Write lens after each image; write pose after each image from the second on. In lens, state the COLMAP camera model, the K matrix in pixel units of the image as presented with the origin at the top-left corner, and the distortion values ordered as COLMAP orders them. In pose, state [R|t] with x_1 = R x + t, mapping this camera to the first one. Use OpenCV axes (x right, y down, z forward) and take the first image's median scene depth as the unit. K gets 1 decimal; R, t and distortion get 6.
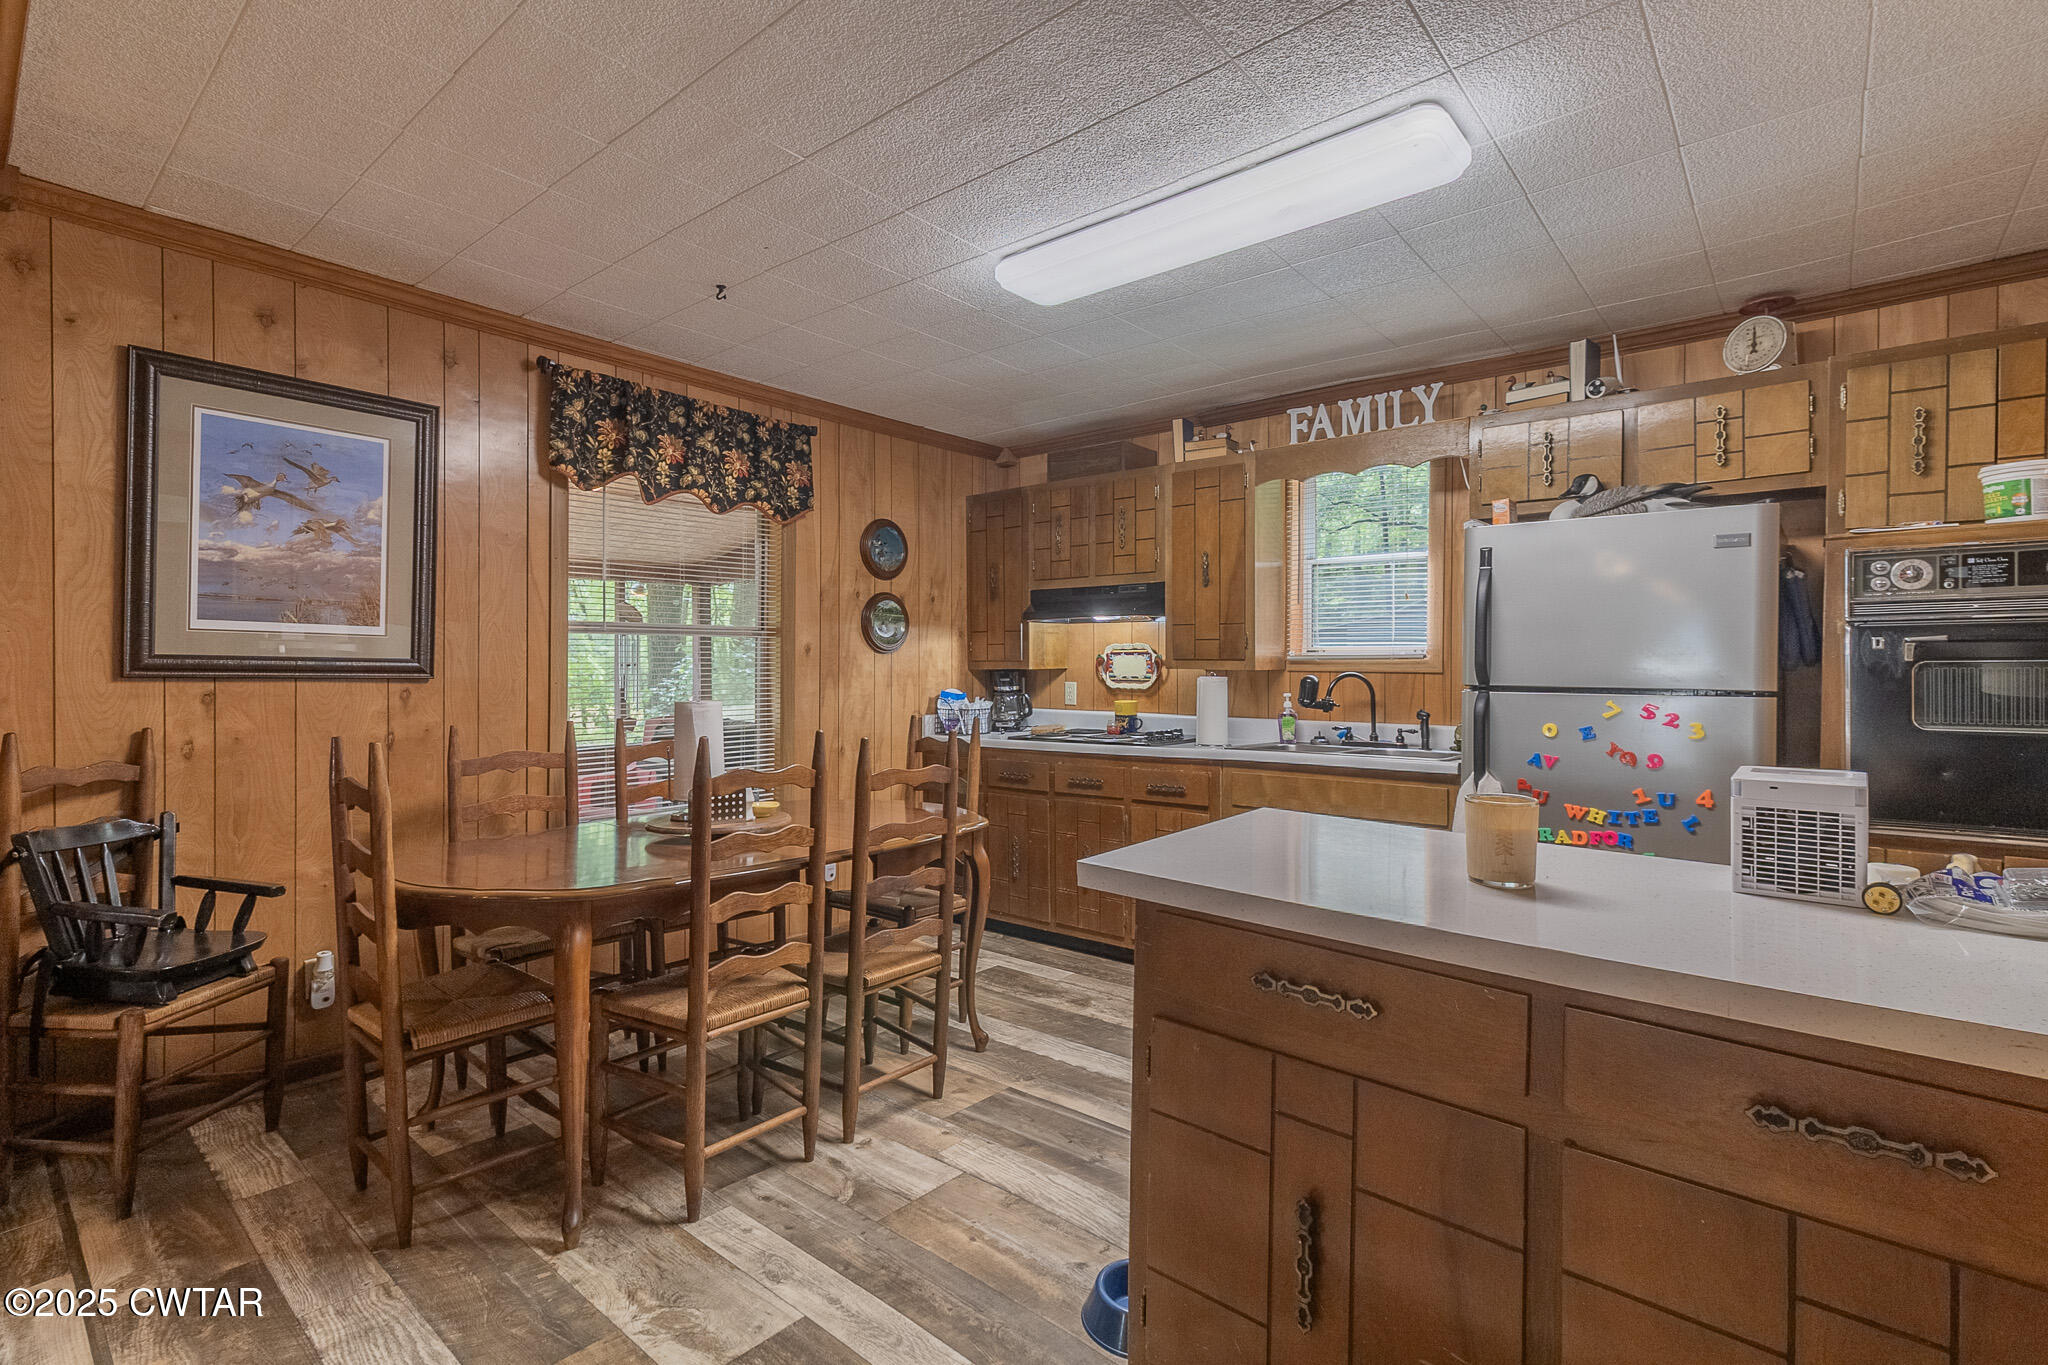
lens RADIAL K [[931.8, 0, 1037.8], [0, 931.8, 675.6], [0, 0, 1]] dist [0.000103, 0.000012]
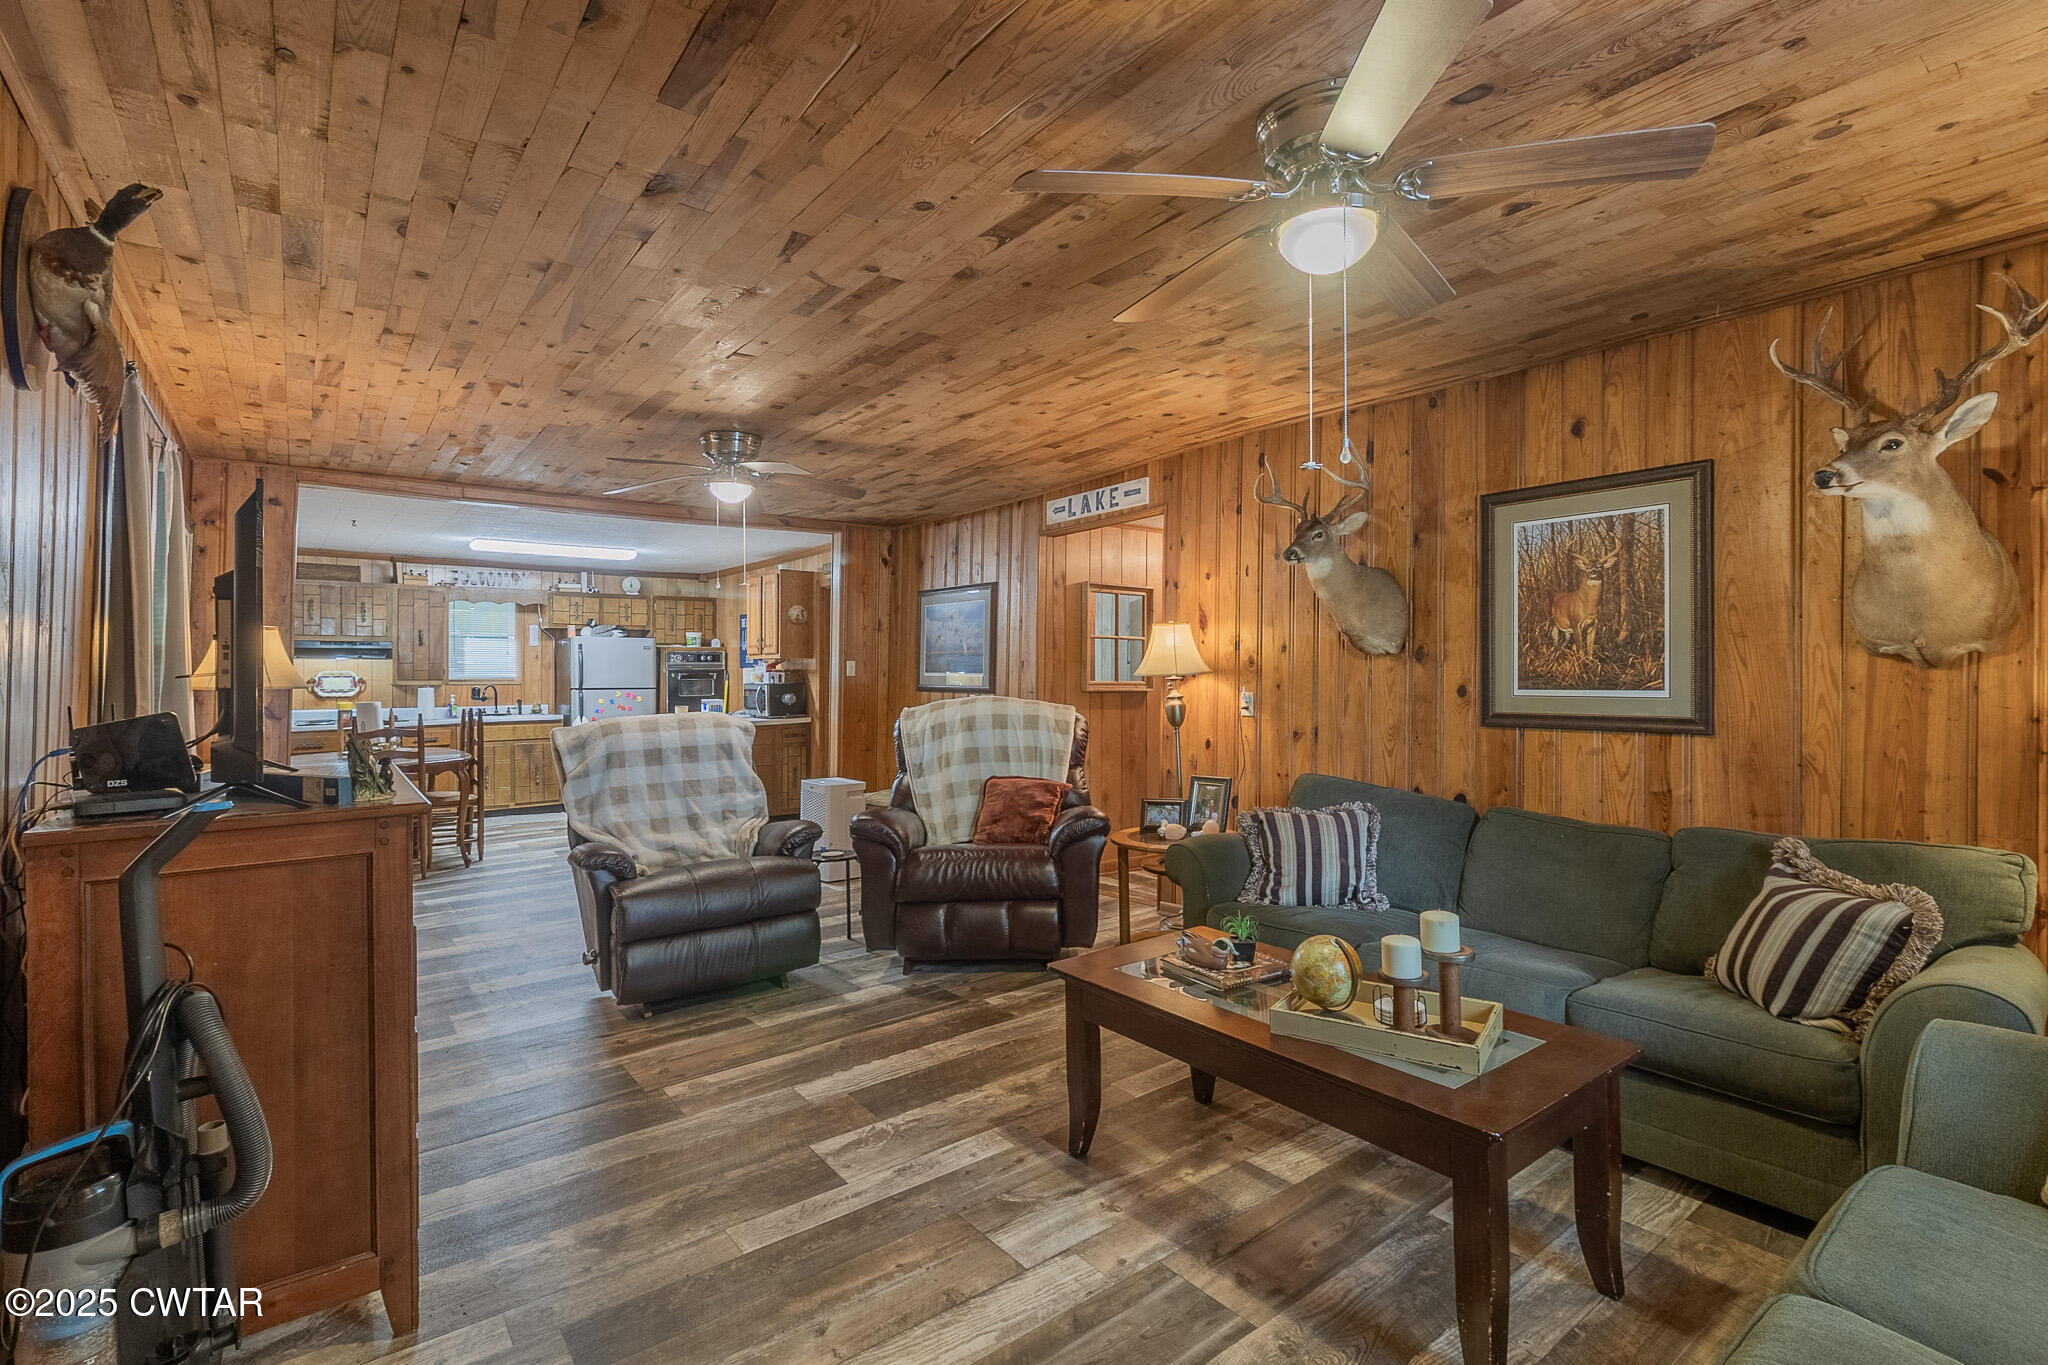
lens RADIAL K [[931.8, 0, 1037.8], [0, 931.8, 675.6], [0, 0, 1]] dist [0.000103, 0.000012]
pose [[0.195625, -0.010318, 0.980625, -1.719175], [0.011785, 0.999897, 0.008169, -0.029733], [-0.980608, 0.009959, 0.195726, -0.836373]]
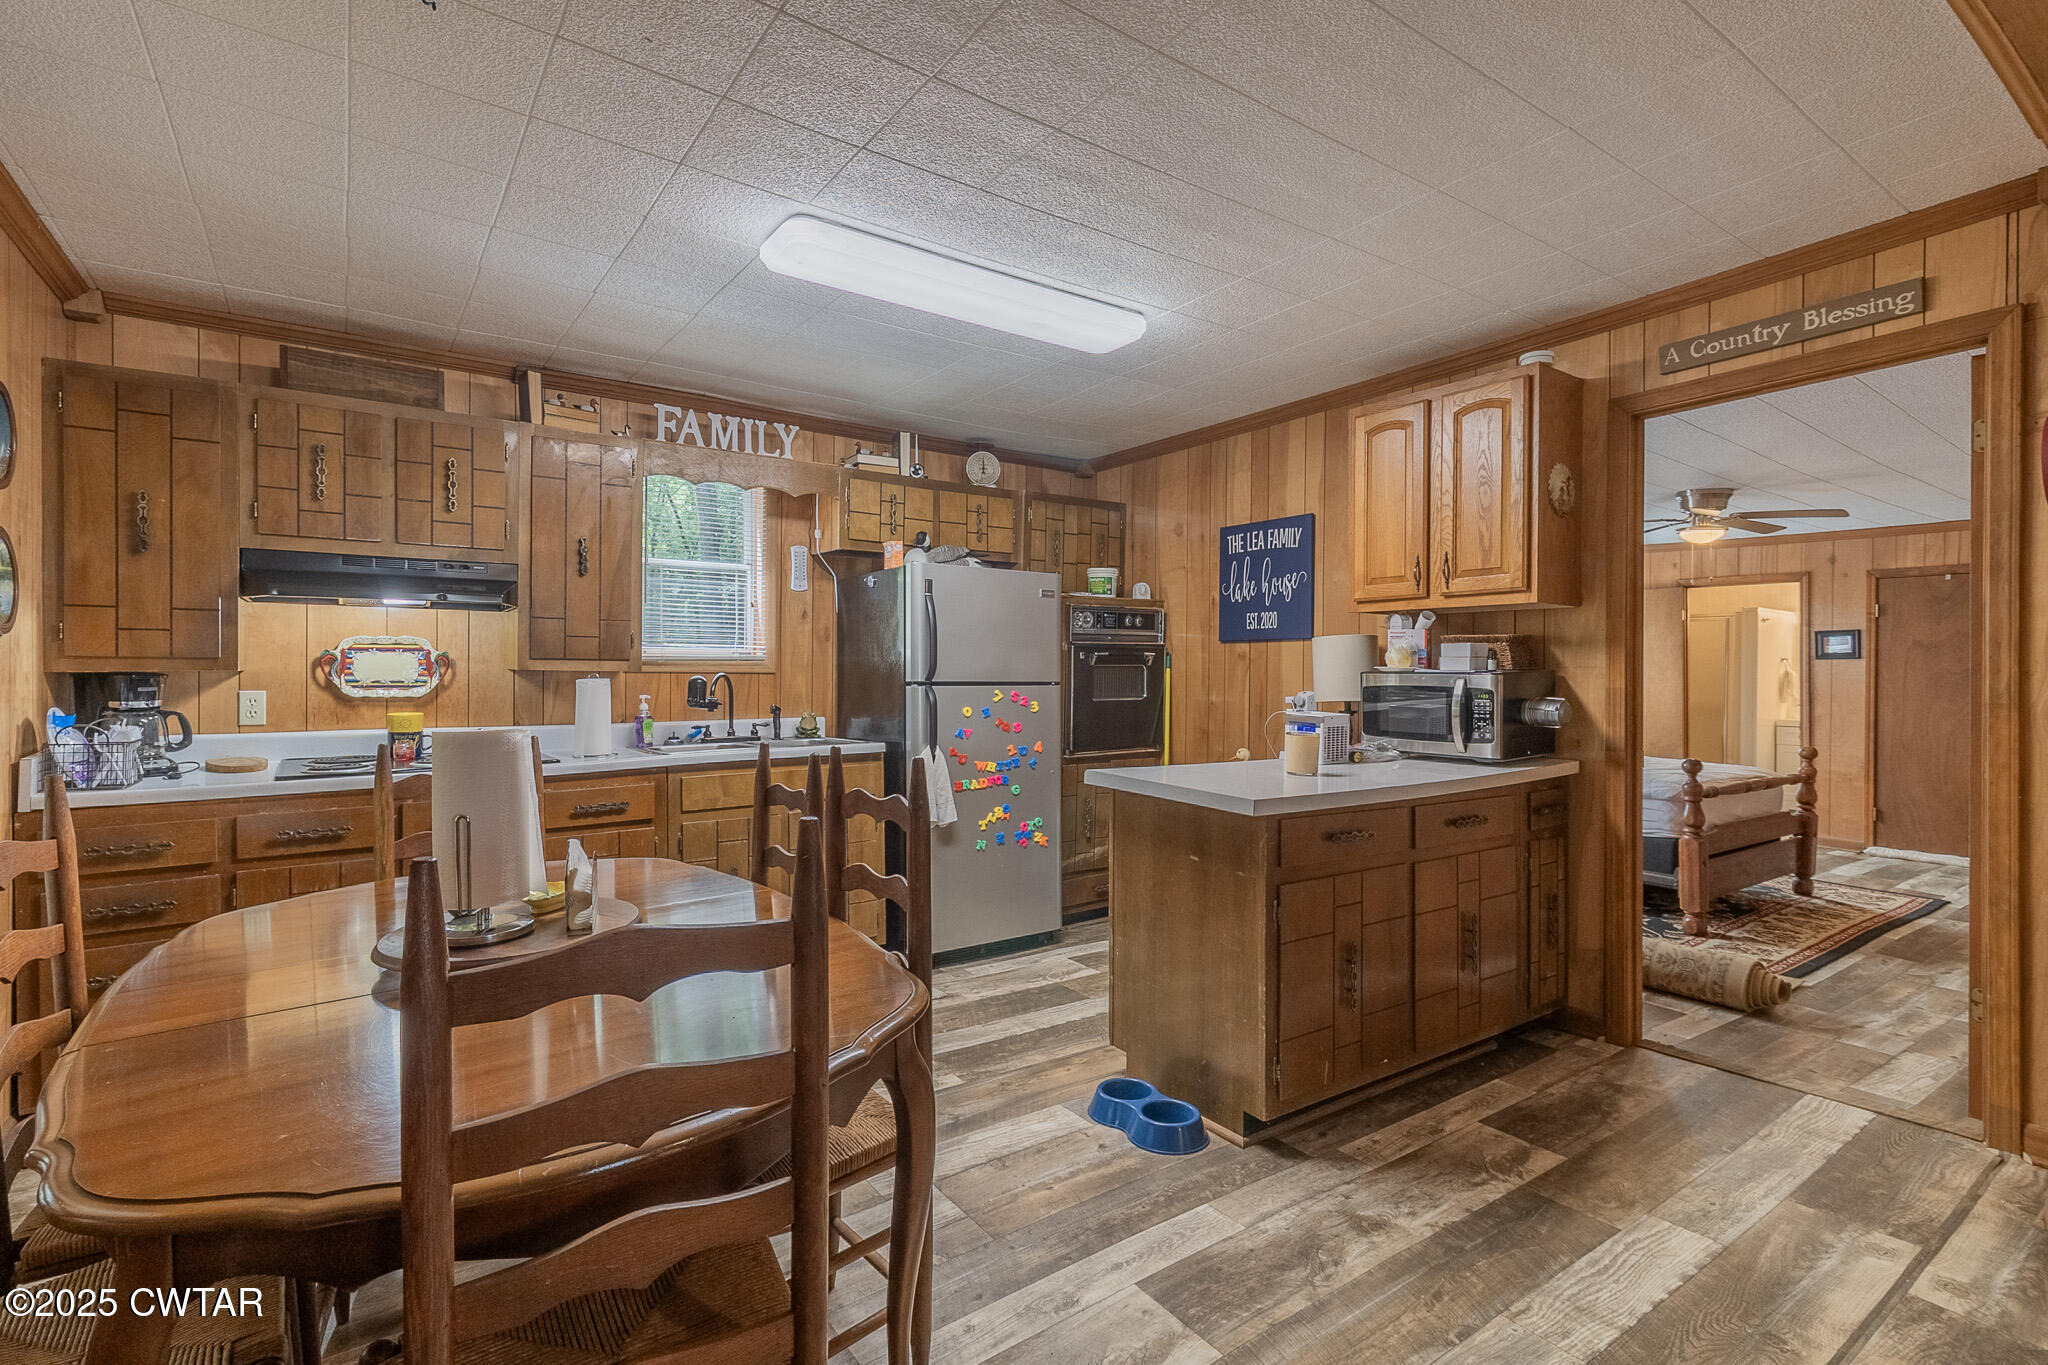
lens RADIAL K [[931.8, 0, 1037.8], [0, 931.8, 675.6], [0, 0, 1]] dist [0.000103, 0.000012]
pose [[0.259122, -0.010795, 0.965784, -0.591458], [0.006647, 0.999934, 0.009394, -0.007946], [-0.965822, 0.003986, 0.259177, 0.377429]]
